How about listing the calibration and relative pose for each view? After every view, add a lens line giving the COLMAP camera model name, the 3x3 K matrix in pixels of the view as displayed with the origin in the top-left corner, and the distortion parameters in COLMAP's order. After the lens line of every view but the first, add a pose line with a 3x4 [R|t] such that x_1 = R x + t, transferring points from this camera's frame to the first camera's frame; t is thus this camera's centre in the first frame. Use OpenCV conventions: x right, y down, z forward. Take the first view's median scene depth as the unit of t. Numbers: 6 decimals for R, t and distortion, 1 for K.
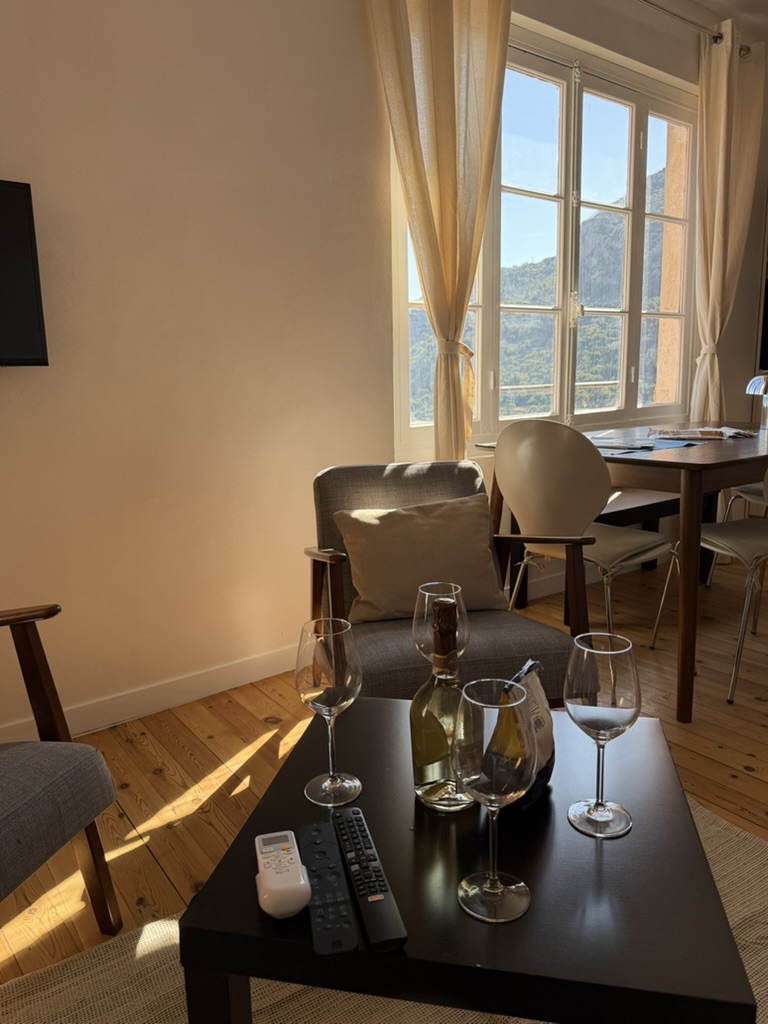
lens RADIAL K [[716.9, 0, 383.9], [0, 716.9, 512.4], [0, 0, 1]] dist [0.020374, -0.014691]
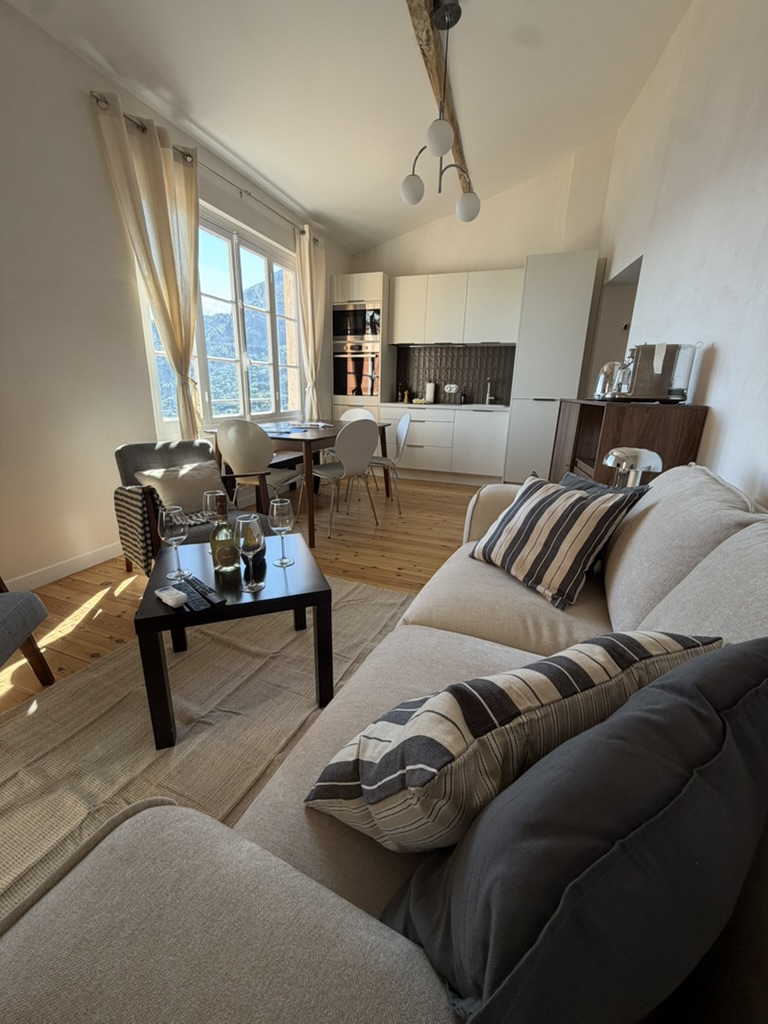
lens RADIAL K [[419.4, 0, 383.5], [0, 419.4, 514.9], [0, 0, 1]] dist [0.002832, -0.000029]
pose [[0.839768, -0.113111, 0.531033, -0.093835], [0.054627, 0.990698, 0.124635, 0.016370], [-0.540190, -0.075656, 0.838135, -0.242971]]
